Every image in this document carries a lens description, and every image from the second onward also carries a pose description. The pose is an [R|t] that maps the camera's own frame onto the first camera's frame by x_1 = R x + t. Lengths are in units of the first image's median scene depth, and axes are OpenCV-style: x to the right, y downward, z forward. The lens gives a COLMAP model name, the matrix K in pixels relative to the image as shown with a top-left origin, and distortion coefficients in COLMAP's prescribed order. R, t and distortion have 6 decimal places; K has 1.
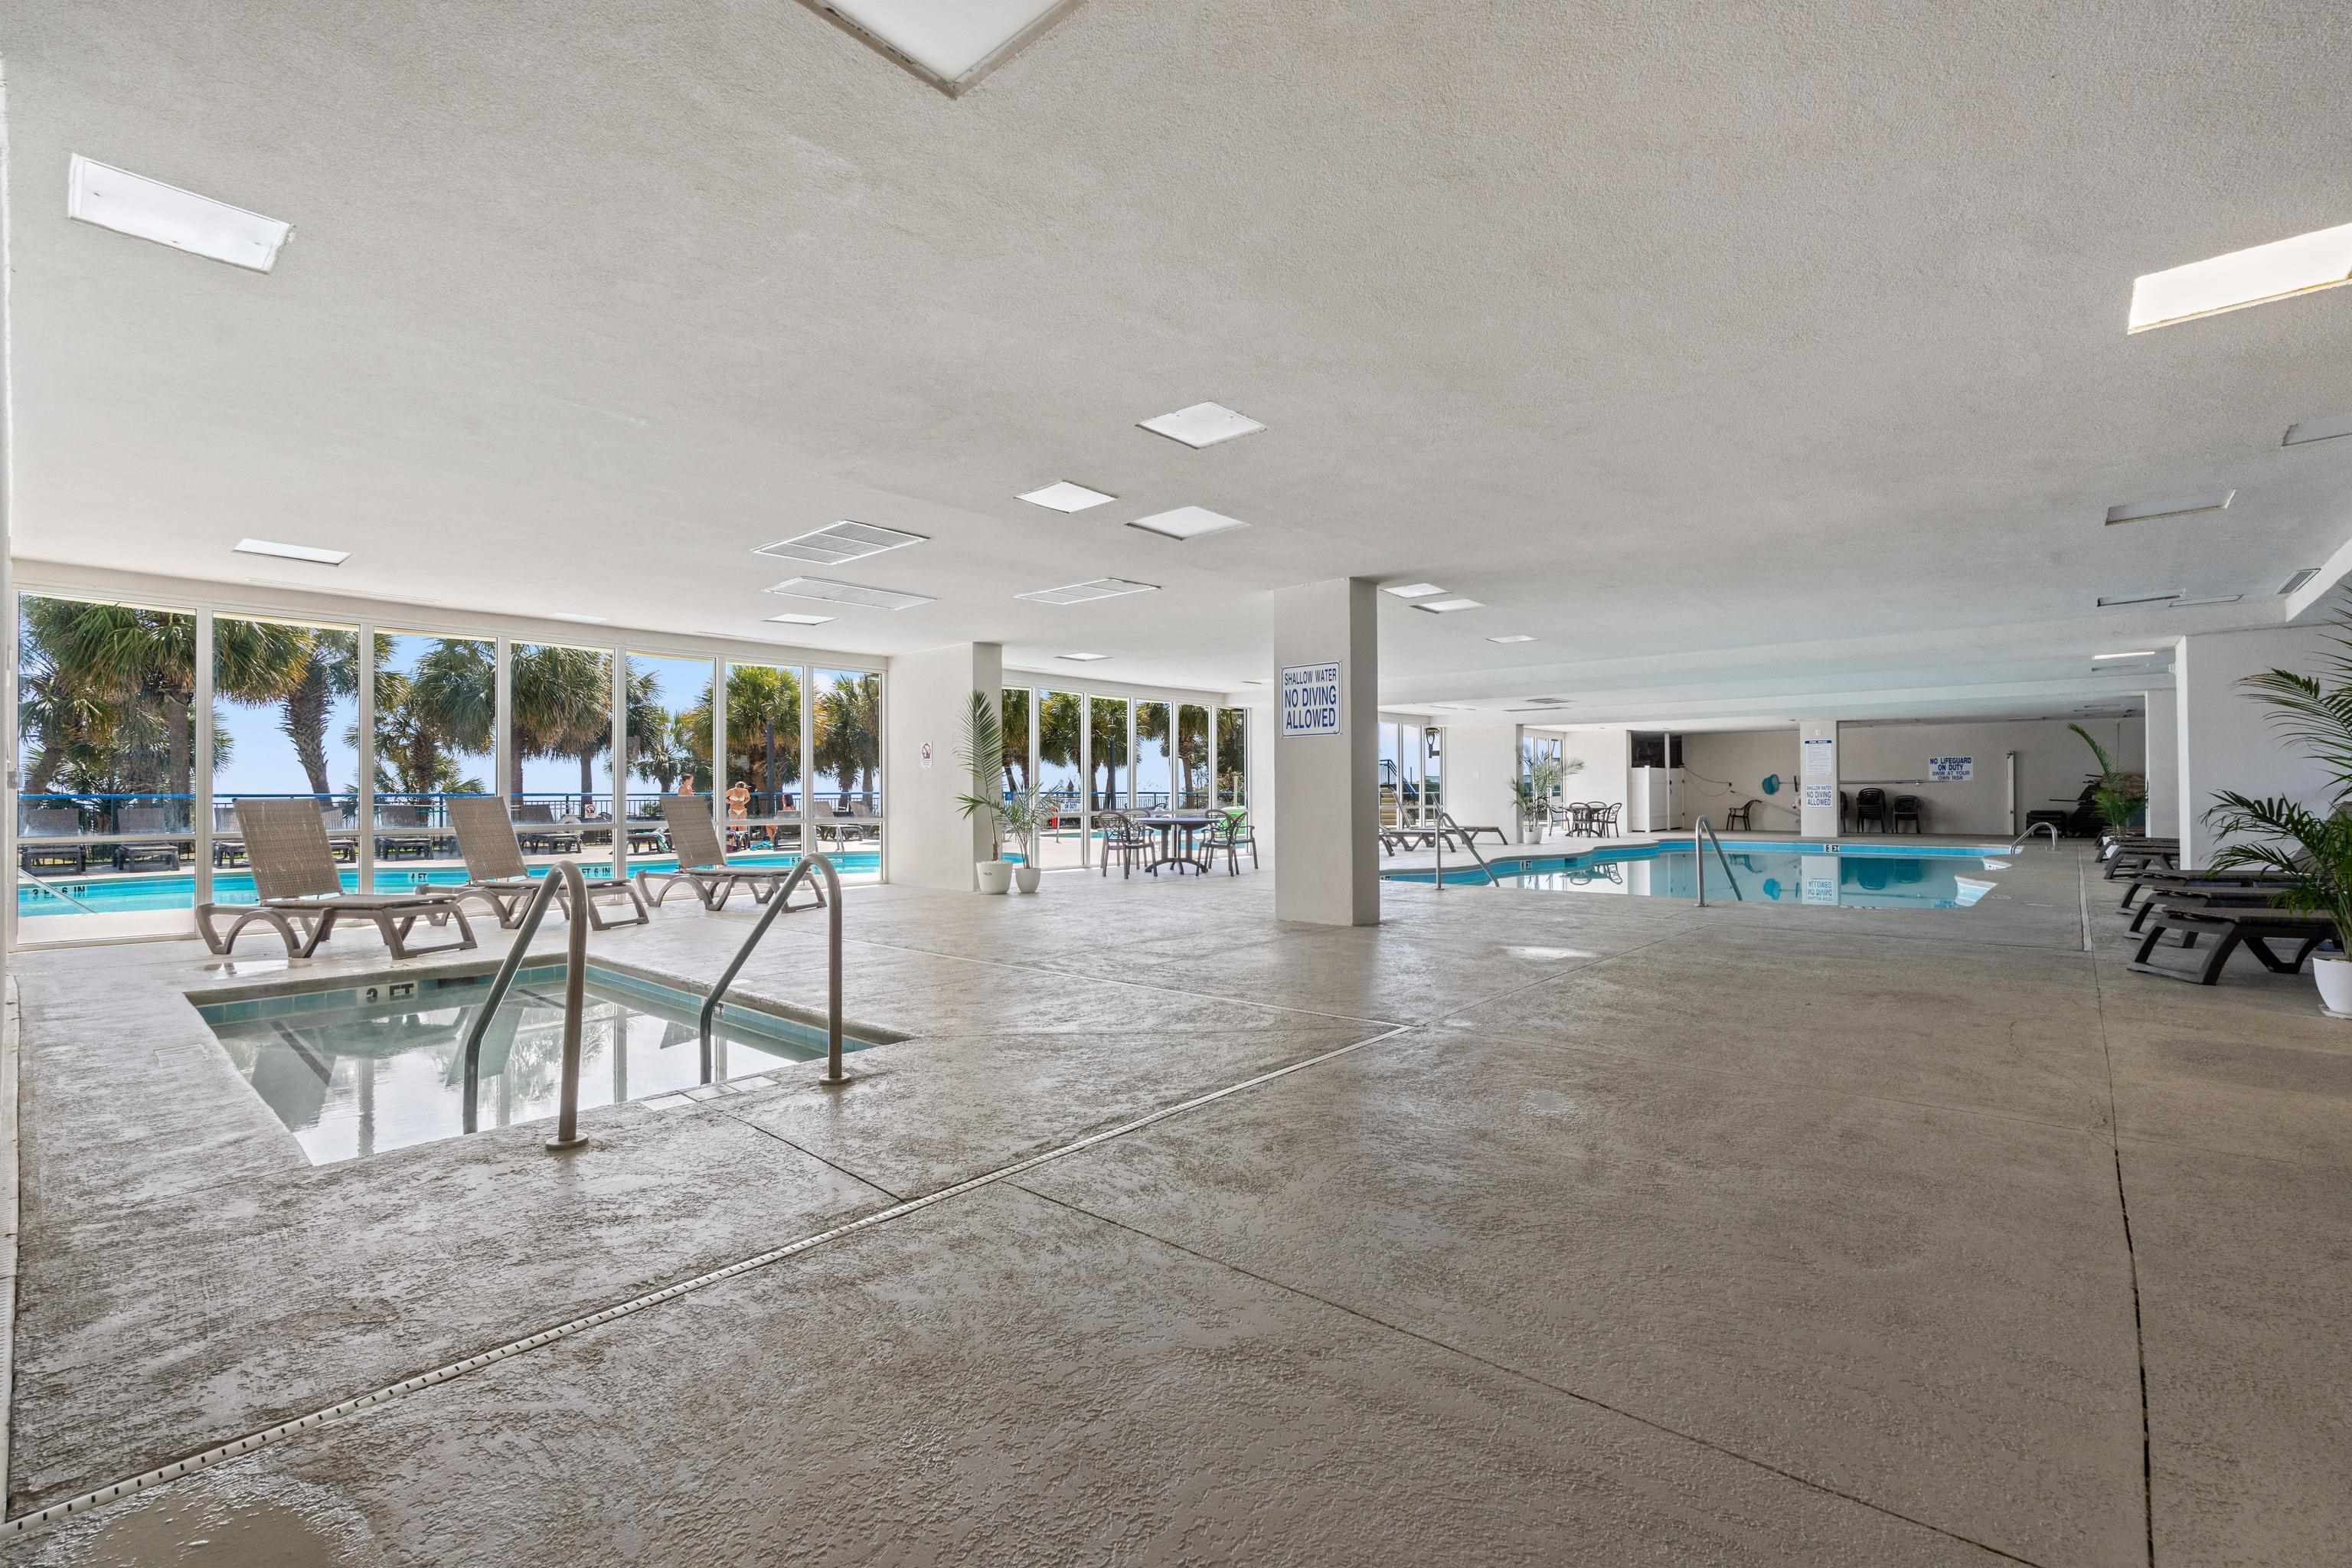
lens RADIAL K [[1027.2, 0, 1176.0], [0, 1027.2, 784.0], [0, 0, 1]] dist [0.000354, 0.000016]
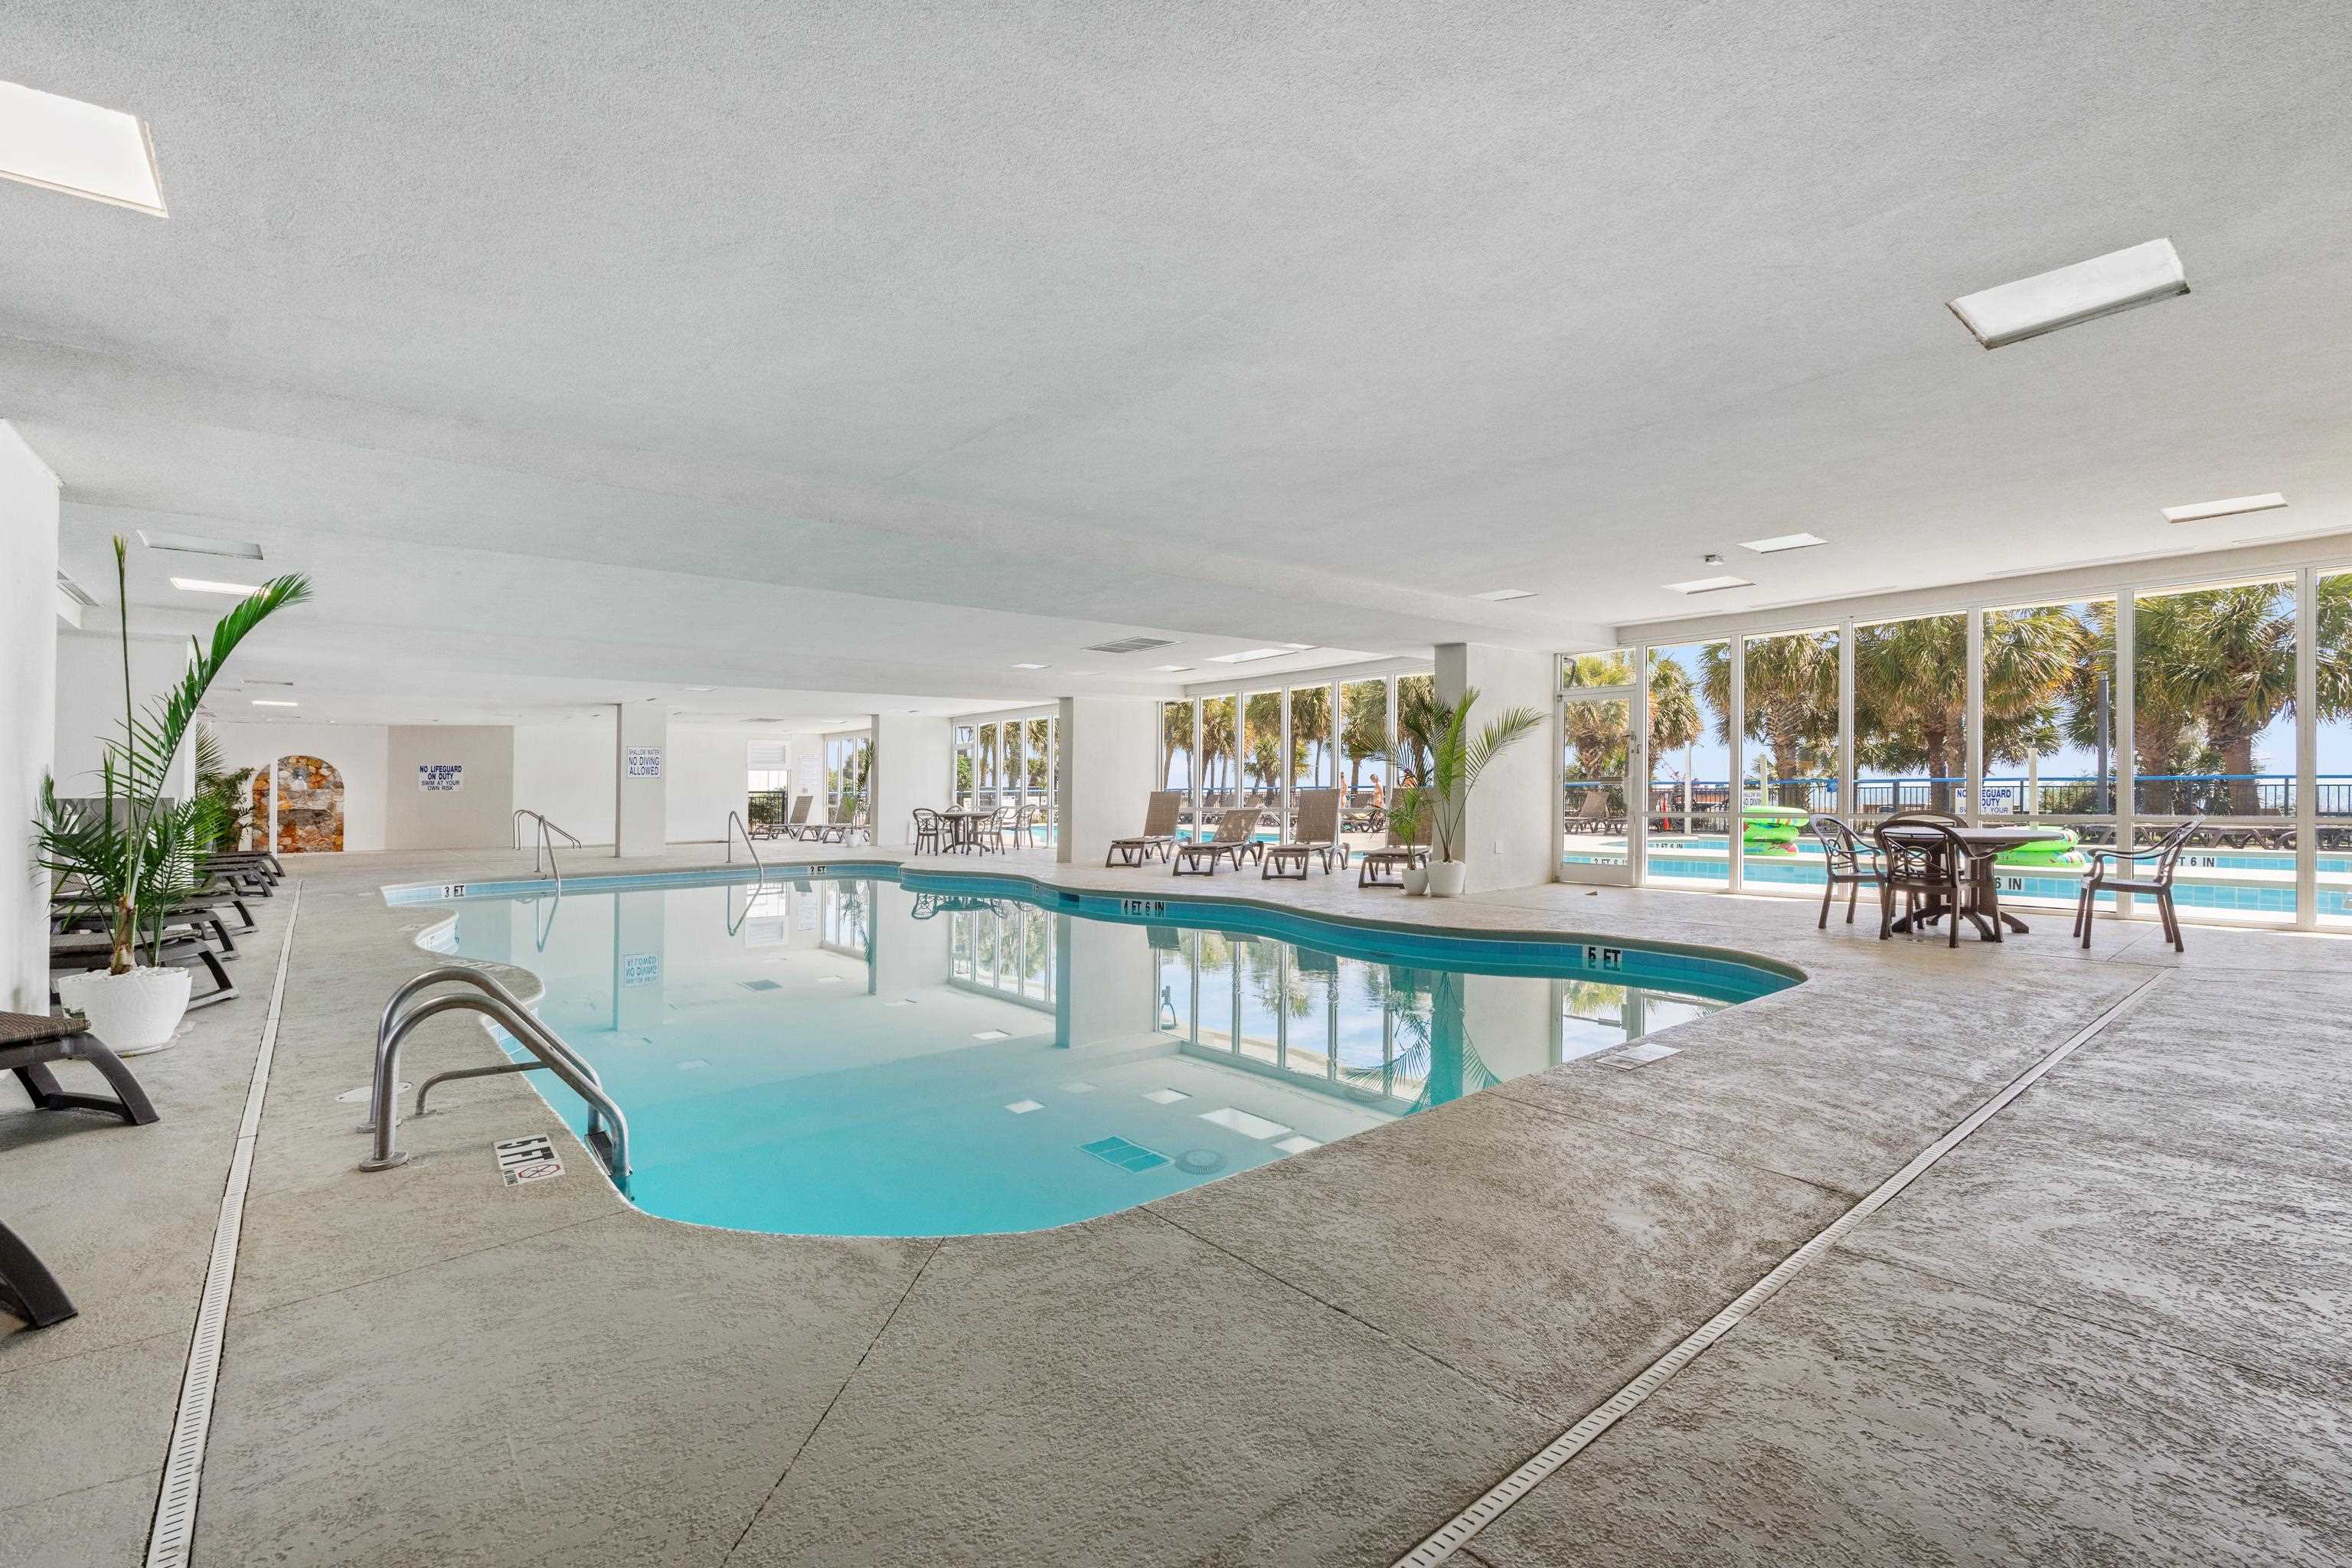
lens RADIAL K [[1027.2, 0, 1176.0], [0, 1027.2, 784.0], [0, 0, 1]] dist [0.000354, 0.000016]
pose [[-0.158565, 0.001897, -0.987347, 0.955526], [0.014912, 0.999889, -0.000474, 0.000565], [0.987236, -0.014799, -0.158576, 1.078353]]
